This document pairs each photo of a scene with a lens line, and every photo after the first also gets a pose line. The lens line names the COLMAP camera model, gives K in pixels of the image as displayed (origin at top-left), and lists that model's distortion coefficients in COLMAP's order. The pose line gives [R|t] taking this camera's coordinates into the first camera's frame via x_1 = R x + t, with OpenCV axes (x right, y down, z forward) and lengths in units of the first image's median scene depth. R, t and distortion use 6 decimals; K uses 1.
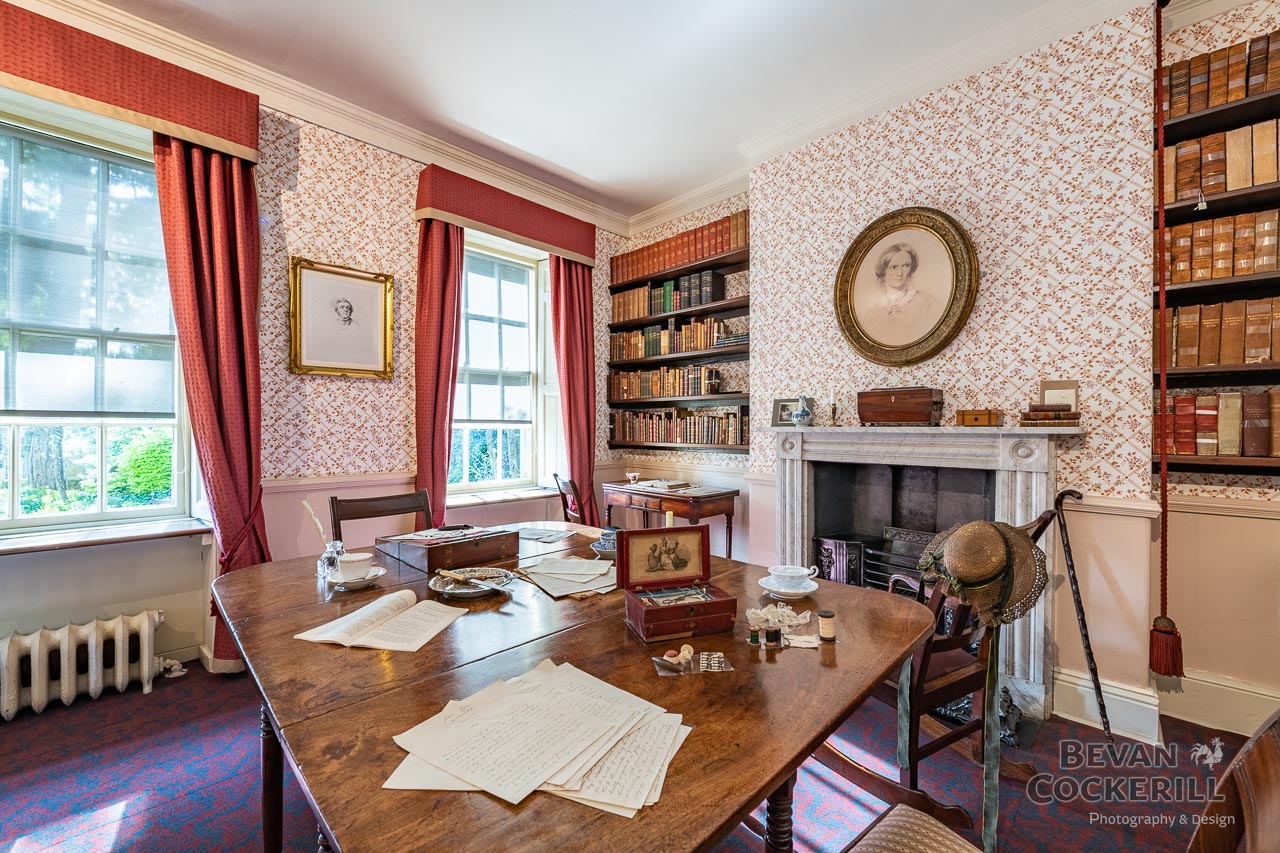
lens RADIAL K [[509.0, 0, 640.0], [0, 509.0, 426.5], [0, 0, 1]] dist [-0.000214, -0.002773]
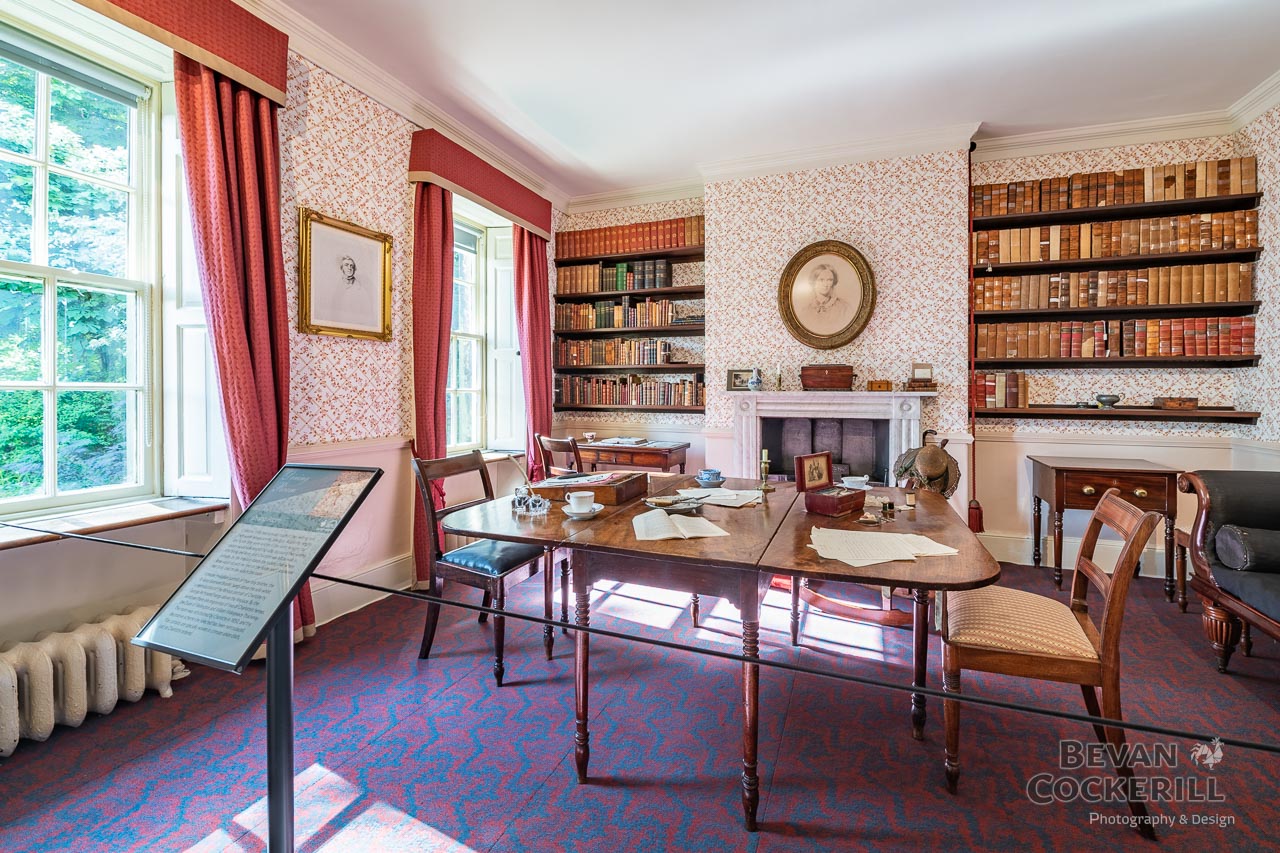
lens RADIAL K [[540.0, 0, 641.9], [0, 540.0, 385.8], [0, 0, 1]] dist [-0.000284, -0.000193]
pose [[0.911127, 0.005363, 0.412092, -0.512895], [-0.002227, 0.999965, -0.008090, -0.001500], [-0.412120, 0.006453, 0.911107, -0.152014]]
